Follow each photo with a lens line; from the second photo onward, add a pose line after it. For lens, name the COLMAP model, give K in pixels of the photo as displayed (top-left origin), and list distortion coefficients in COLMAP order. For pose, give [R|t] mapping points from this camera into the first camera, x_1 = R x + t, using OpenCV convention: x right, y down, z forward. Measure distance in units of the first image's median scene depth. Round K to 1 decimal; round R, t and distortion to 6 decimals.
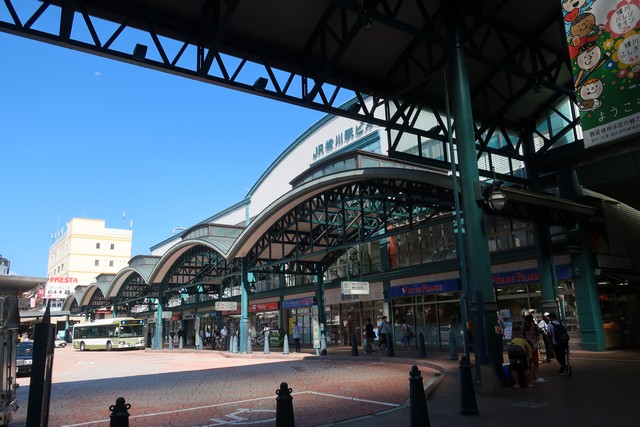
lens RADIAL K [[504.4, 0, 320.4], [0, 504.4, 213.9], [0, 0, 1]] dist [-0.002727, 0.002551]
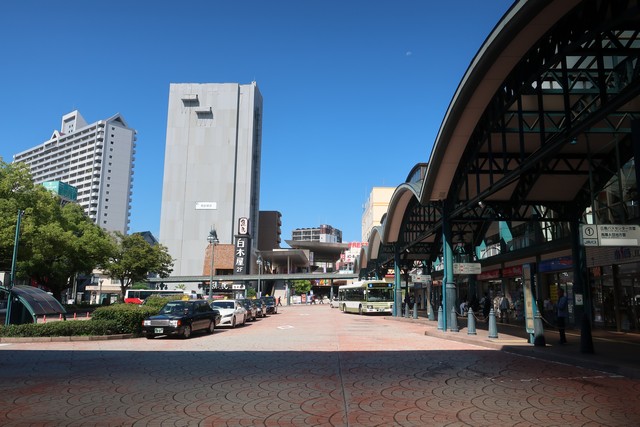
lens RADIAL K [[504.4, 0, 320.4], [0, 504.4, 213.9], [0, 0, 1]] dist [-0.002727, 0.002551]
pose [[0.813789, -0.054475, -0.578602, 0.080470], [0.092481, 0.995049, 0.036389, 0.041697], [0.573756, -0.083122, 0.814798, 0.200460]]
